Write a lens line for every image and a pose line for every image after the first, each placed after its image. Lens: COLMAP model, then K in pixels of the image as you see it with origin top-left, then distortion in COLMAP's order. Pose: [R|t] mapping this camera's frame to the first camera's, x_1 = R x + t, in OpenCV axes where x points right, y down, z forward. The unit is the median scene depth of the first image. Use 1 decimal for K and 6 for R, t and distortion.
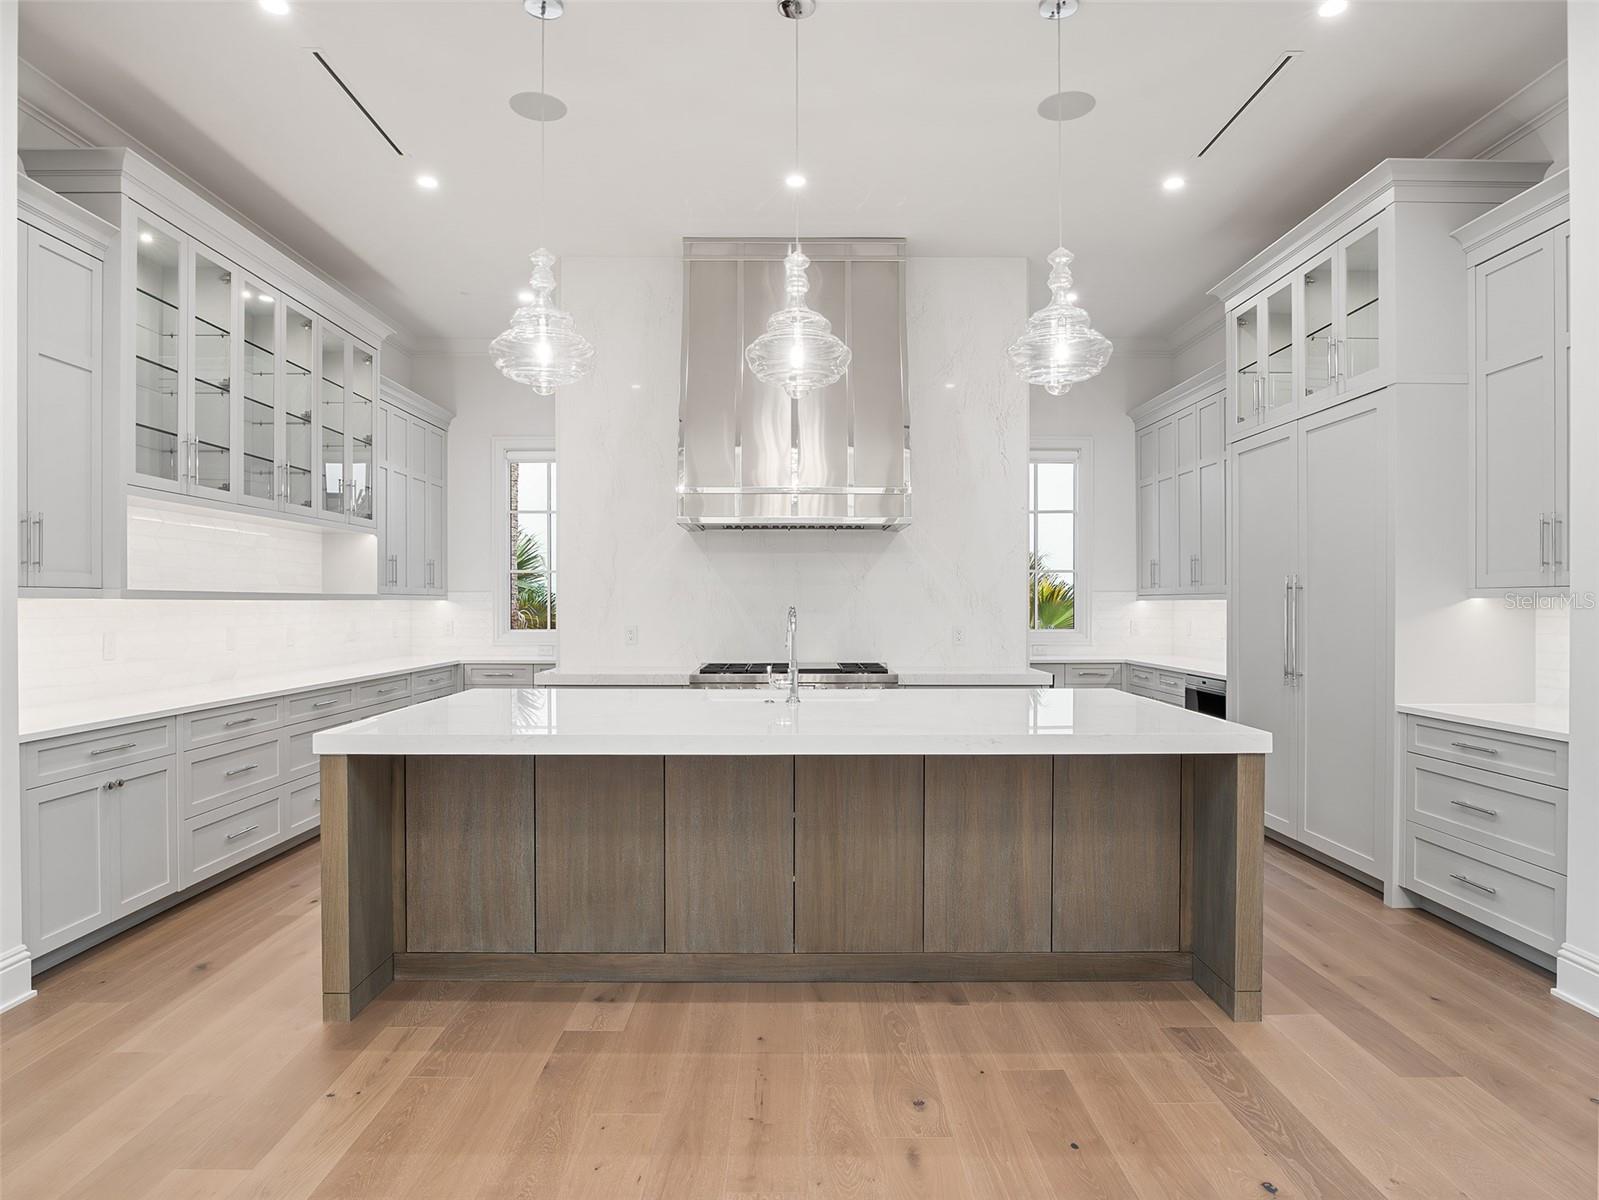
lens RADIAL K [[955.3, 0, 796.9], [0, 955.3, 601.9], [0, 0, 1]] dist [-0.030041, 0.011235]
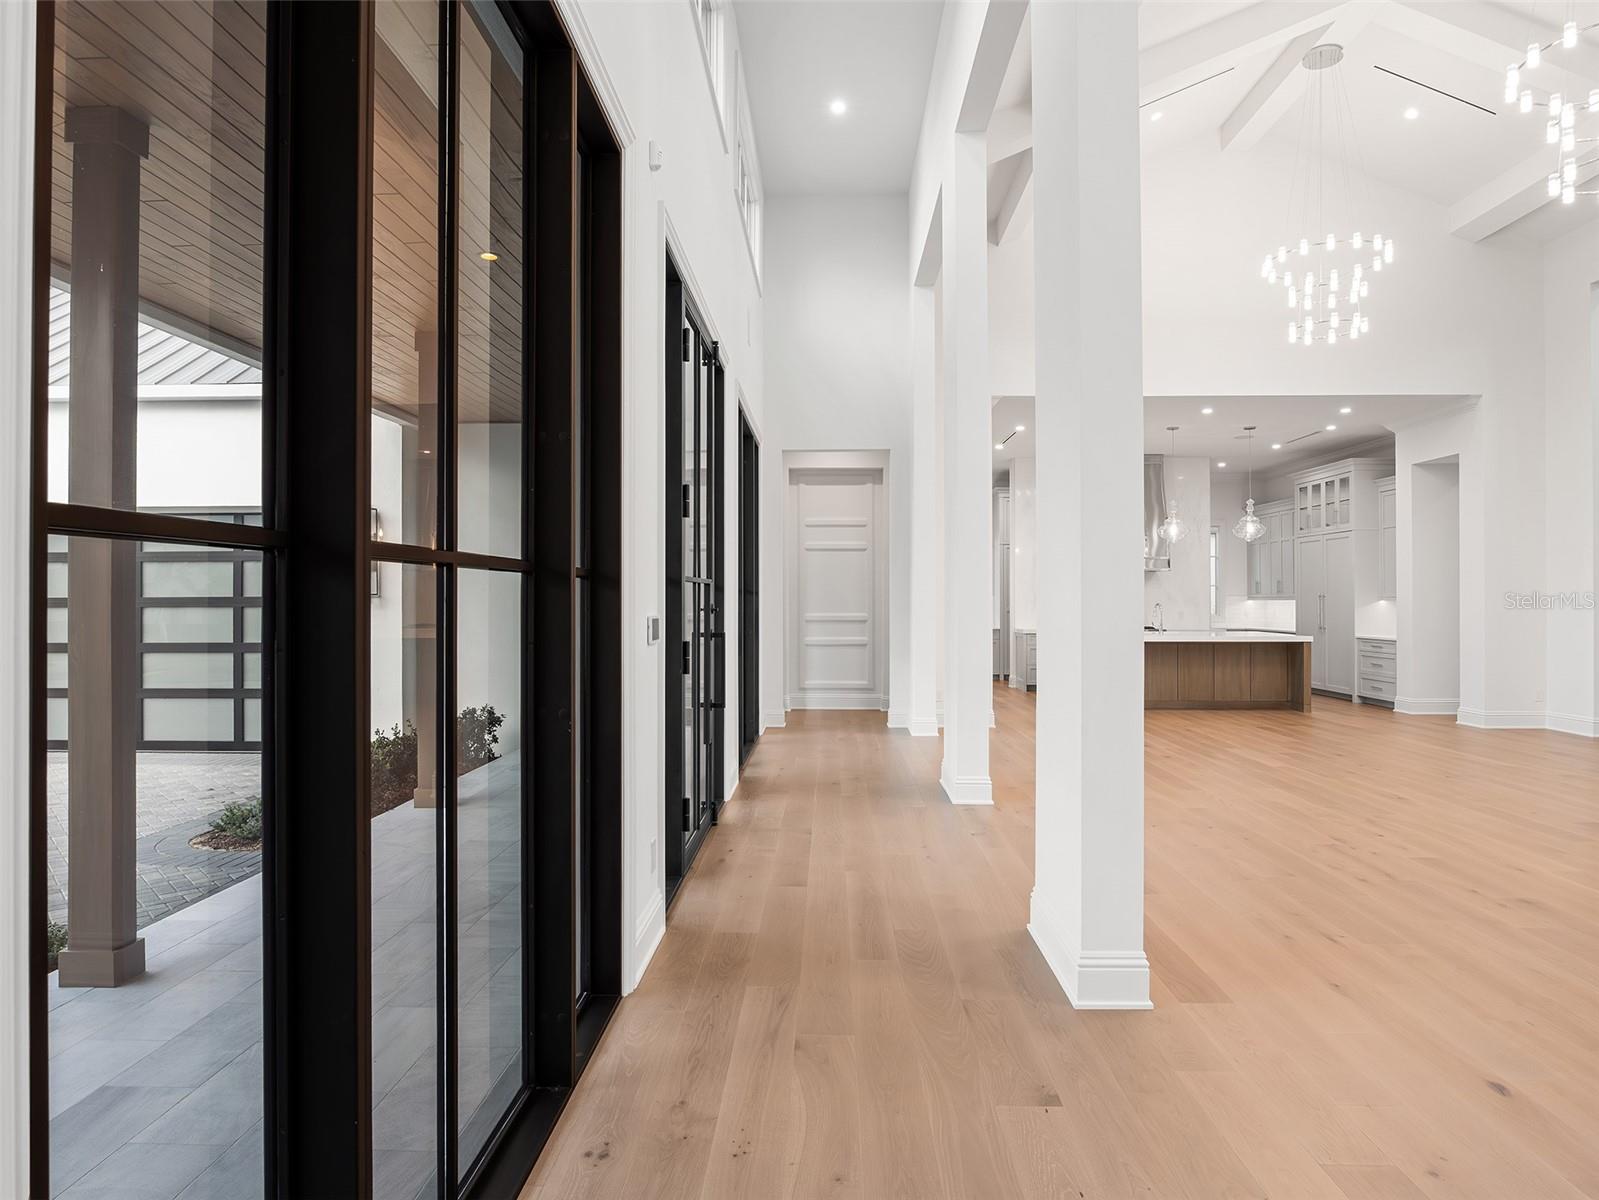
lens RADIAL K [[961.9, 0, 820.0], [0, 961.9, 588.8], [0, 0, 1]] dist [-0.001009, -0.003142]
pose [[0.999872, -0.001147, -0.015975, -1.039034], [0.000981, 0.999946, -0.010384, -0.010305], [0.015986, 0.010367, 0.999818, -2.123867]]
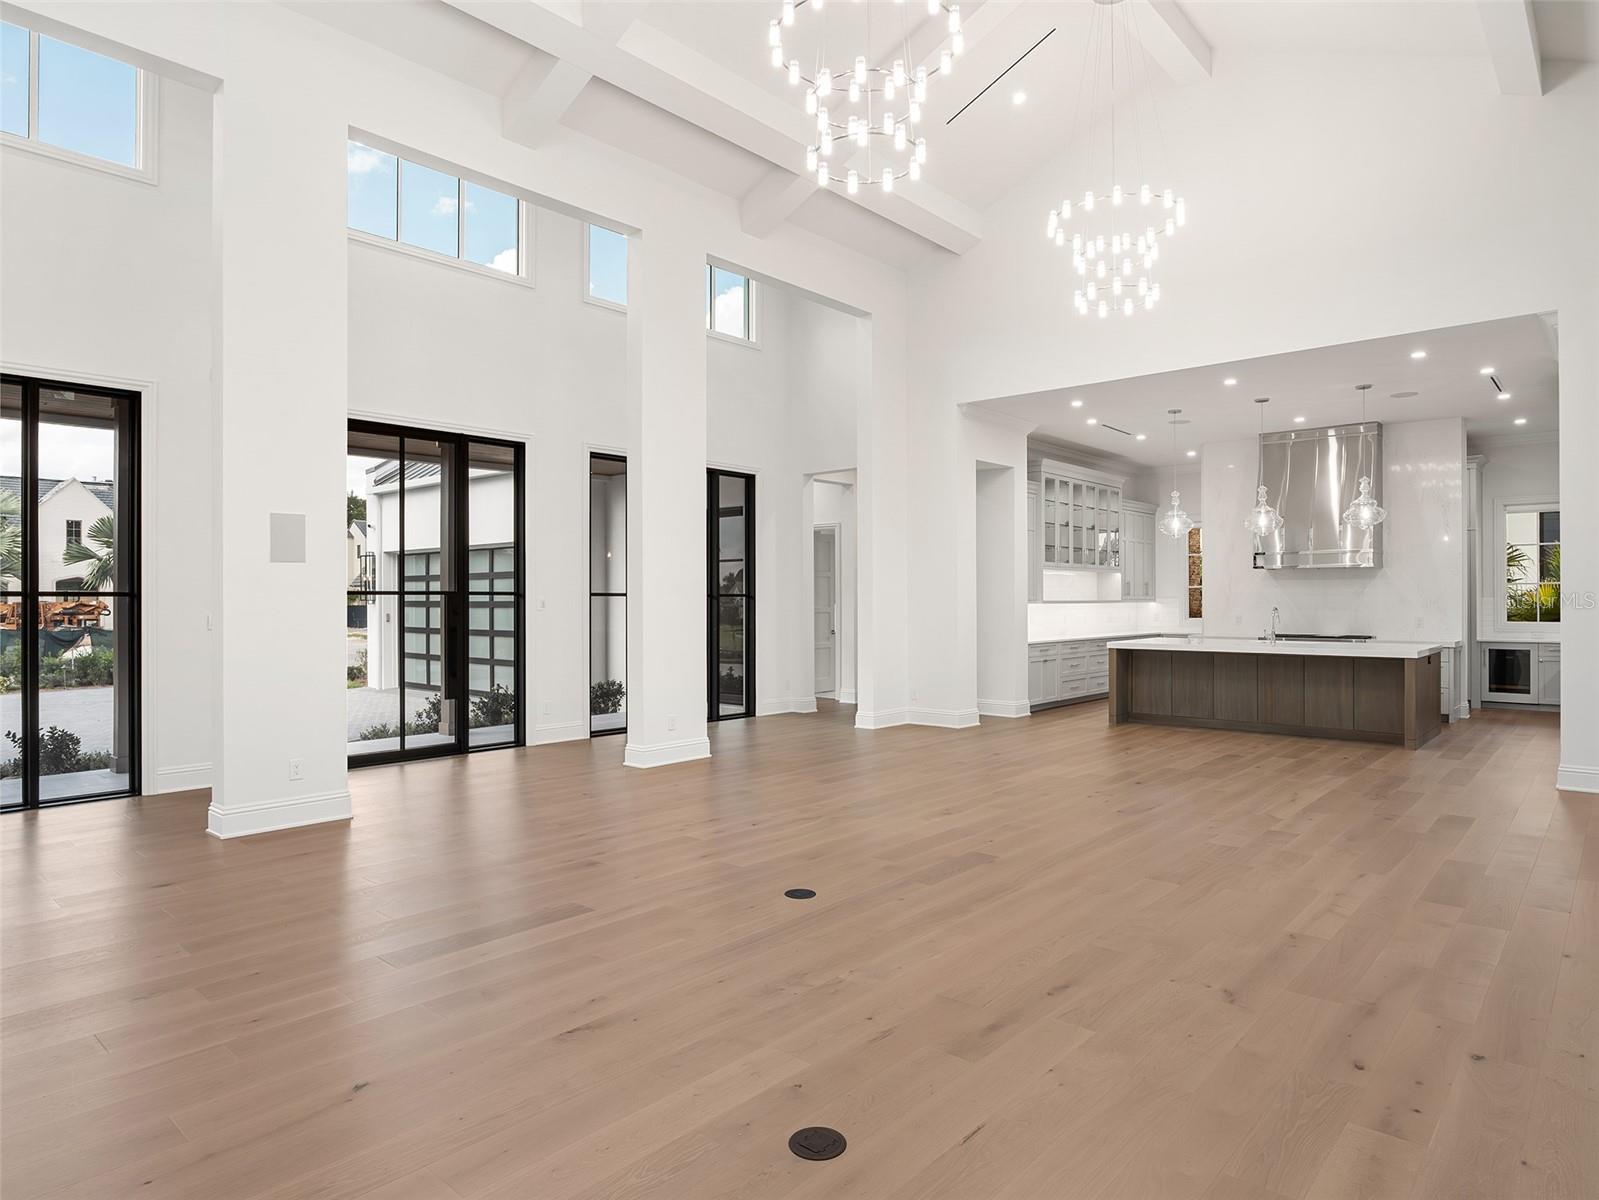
lens RADIAL K [[955.3, 0, 796.9], [0, 955.3, 601.9], [0, 0, 1]] dist [-0.030041, 0.011235]
pose [[0.741939, 0.000632, -0.670468, 0.753663], [0.002466, 0.999990, 0.003672, -0.021750], [0.670463, -0.004378, 0.741930, -1.791471]]
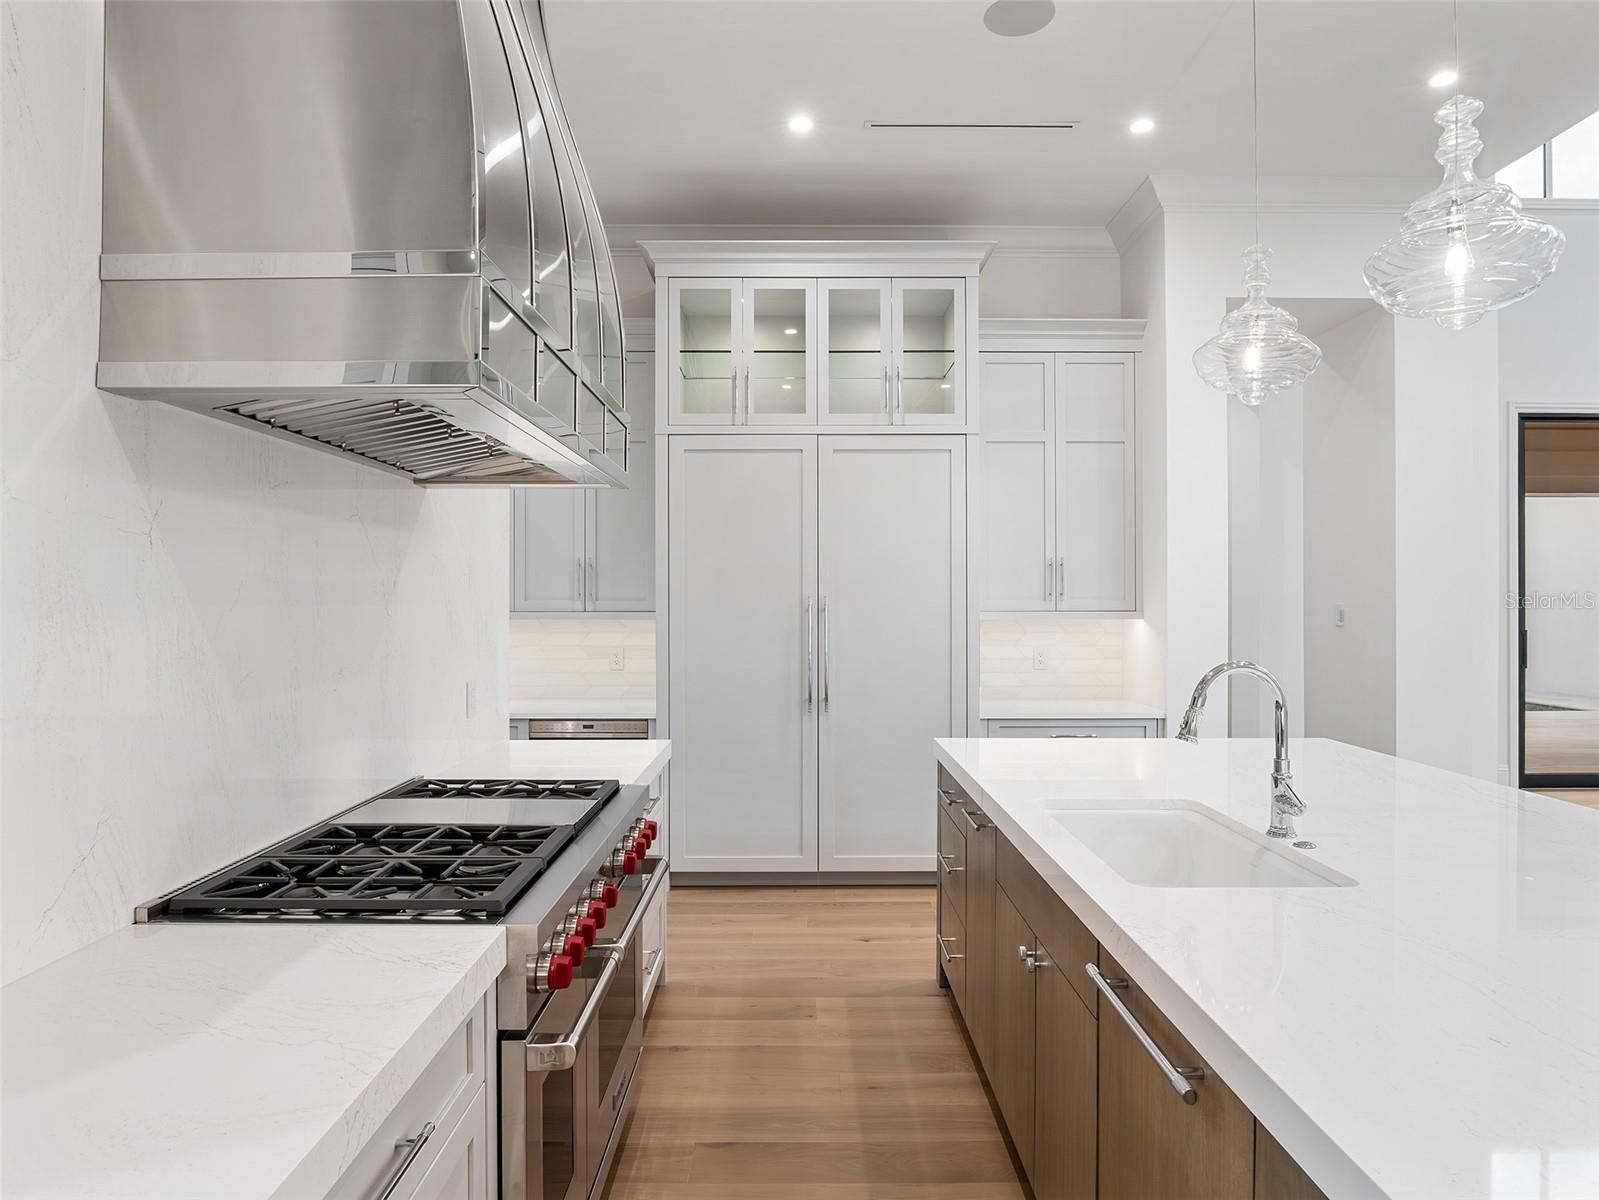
lens RADIAL K [[981.7, 0, 799.5], [0, 981.7, 600.0], [0, 0, 1]] dist [-0.000176, 0.001841]
pose [[-0.002722, 0.004071, 0.999988, -0.556925], [-0.000697, 0.999991, -0.004073, -0.024060], [-0.999996, -0.000708, -0.002719, 1.212855]]
